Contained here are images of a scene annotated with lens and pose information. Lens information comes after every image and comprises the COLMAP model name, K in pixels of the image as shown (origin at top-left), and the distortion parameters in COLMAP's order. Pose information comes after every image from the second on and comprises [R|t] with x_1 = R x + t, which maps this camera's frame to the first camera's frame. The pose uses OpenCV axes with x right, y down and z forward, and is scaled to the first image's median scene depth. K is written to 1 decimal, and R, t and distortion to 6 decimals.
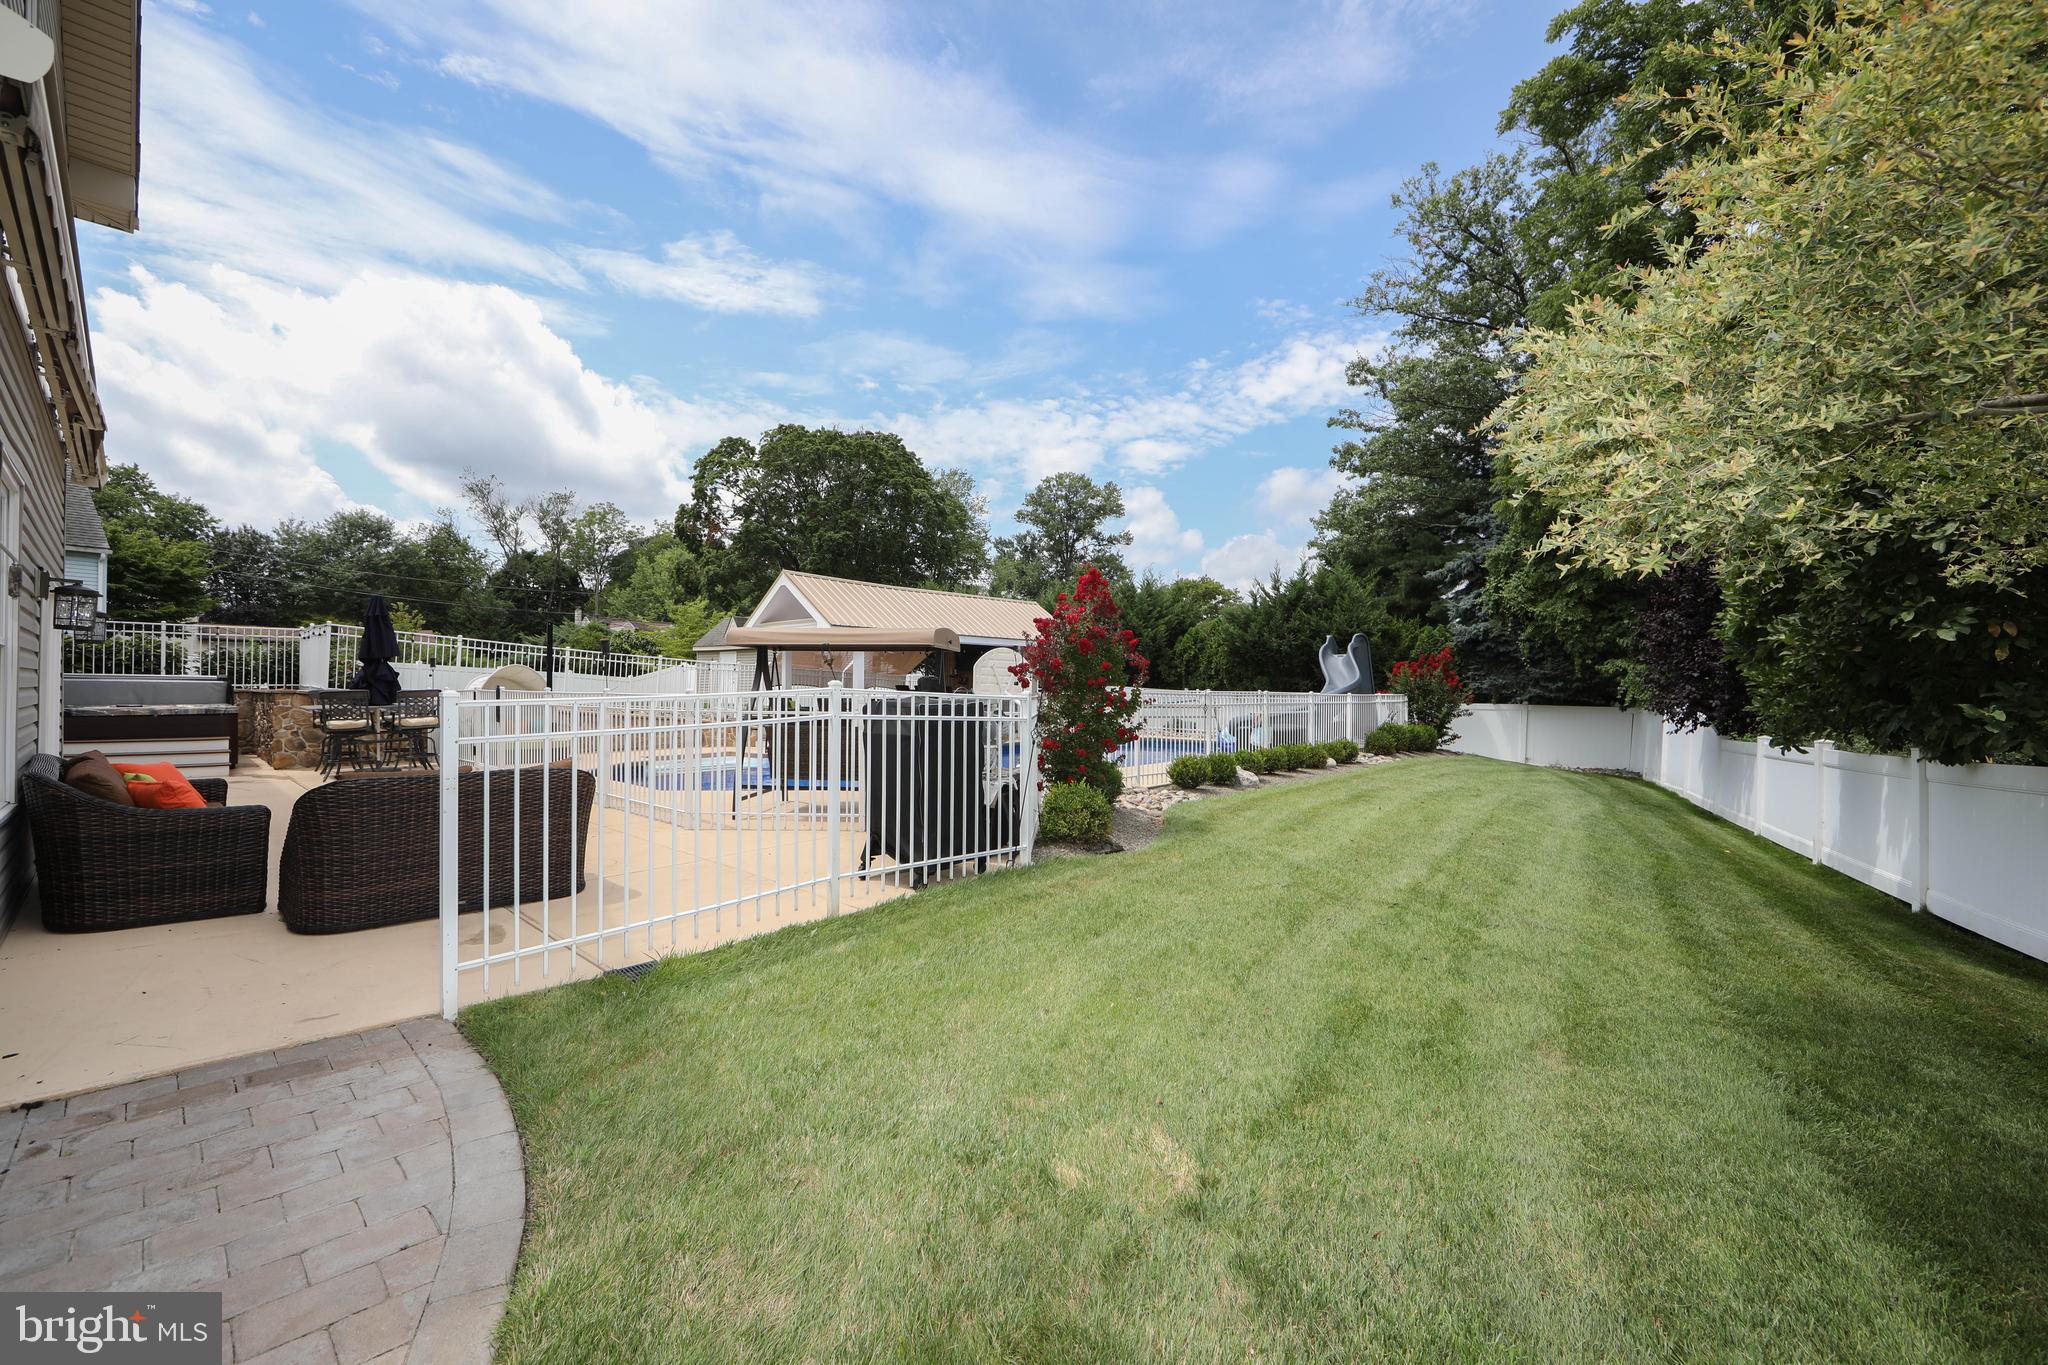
lens RADIAL K [[813.0, 0, 1035.9], [0, 813.0, 678.7], [0, 0, 1]] dist [-0.008790, 0.000721]
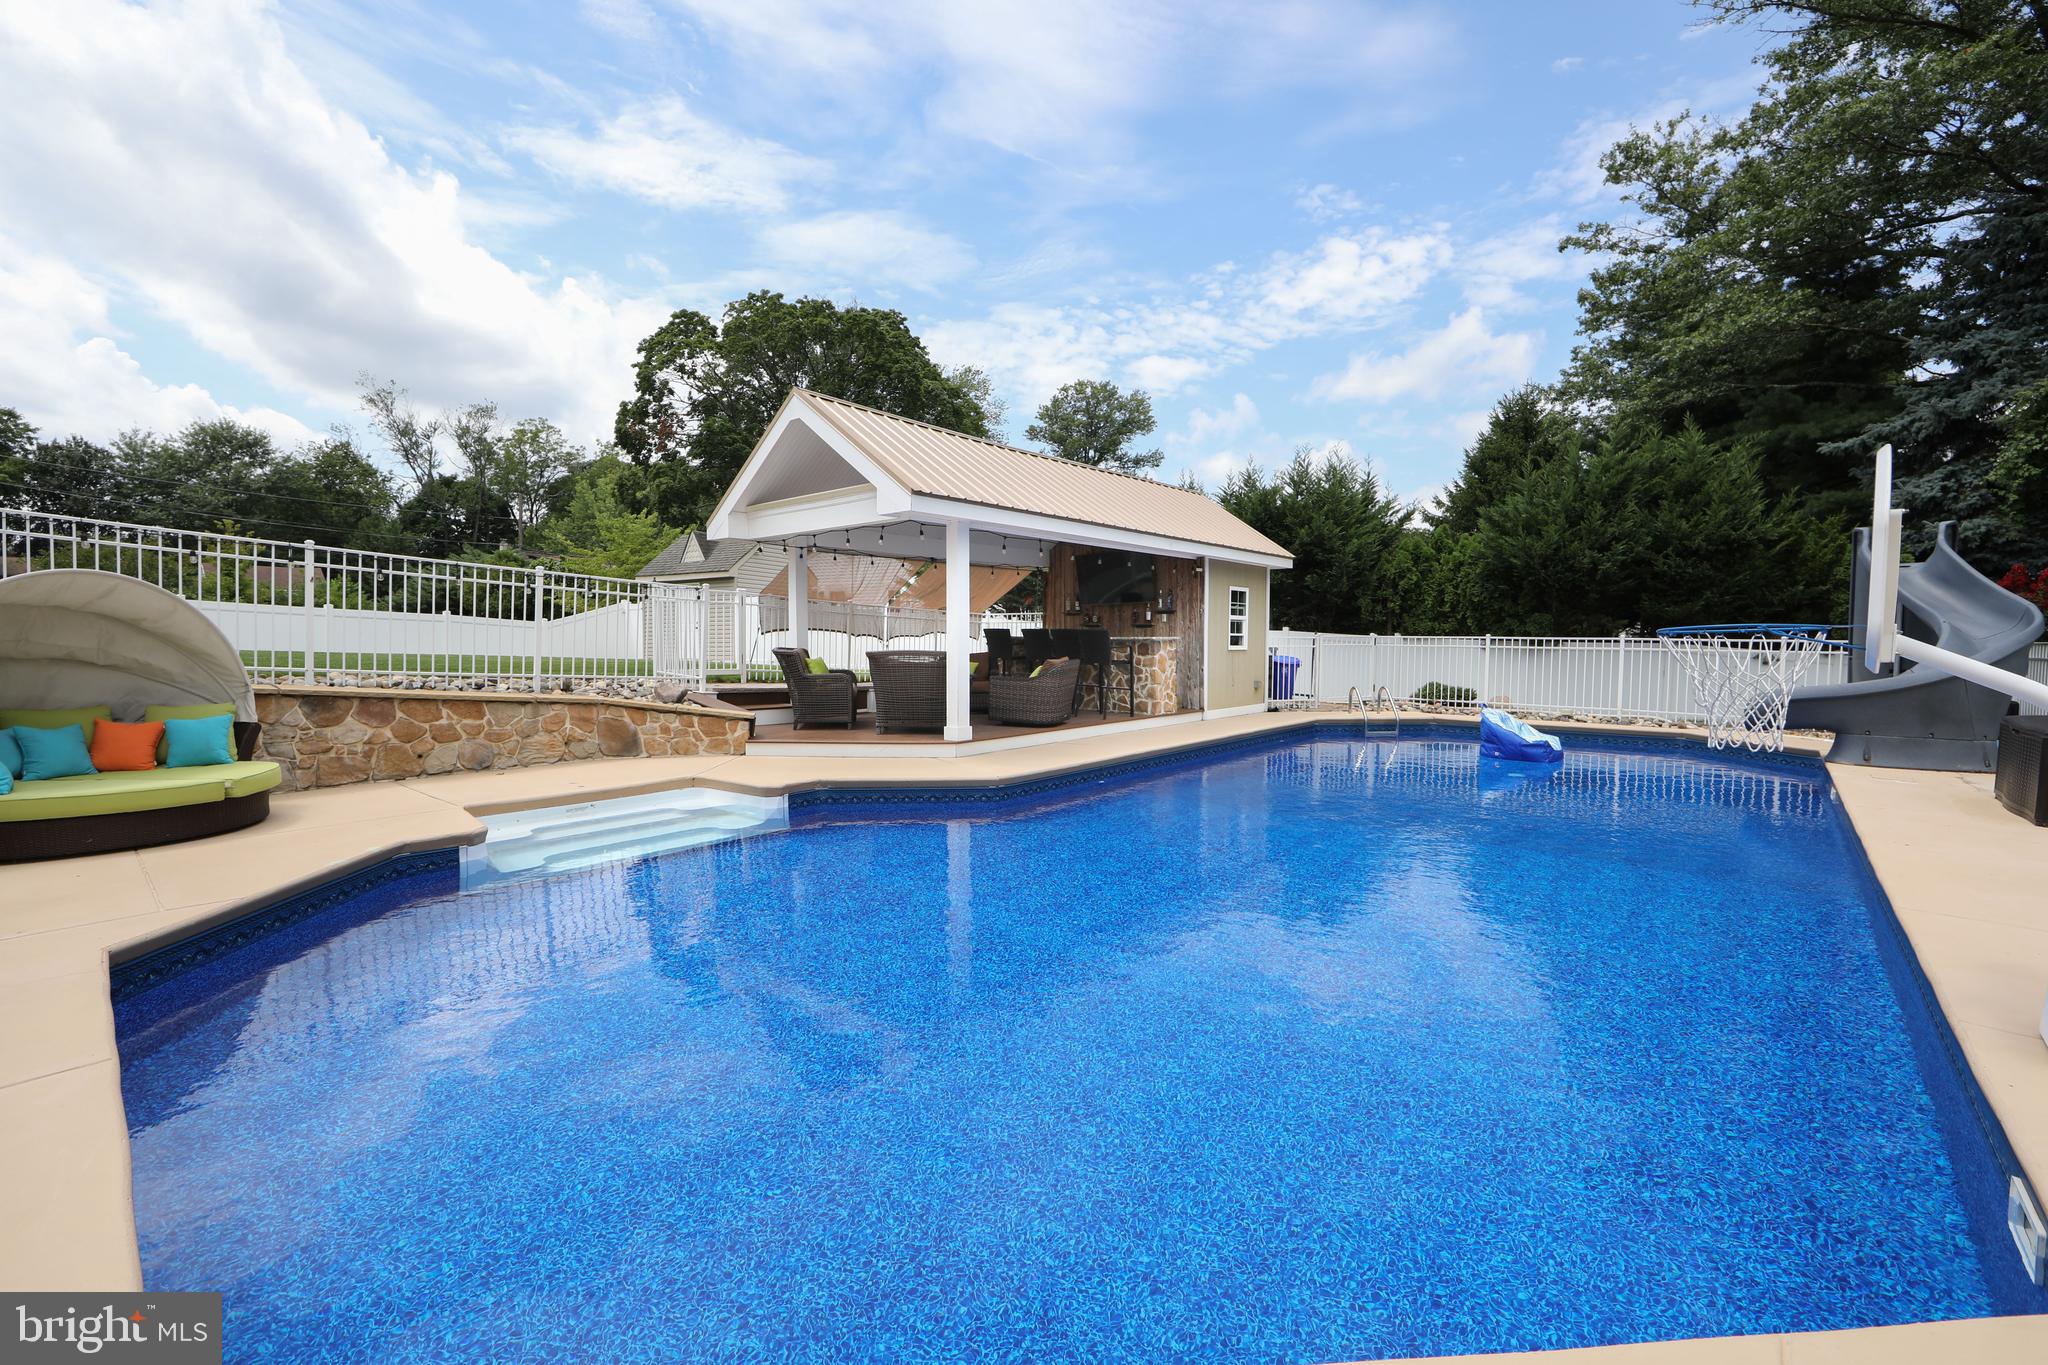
lens RADIAL K [[846.7, 0, 1036.8], [0, 846.7, 668.2], [0, 0, 1]] dist [-0.000633, 0.000193]
pose [[0.999664, -0.005304, 0.025364, -0.038554], [0.004038, 0.998757, 0.049676, 0.001682], [-0.025596, -0.049556, 0.998443, 0.103914]]
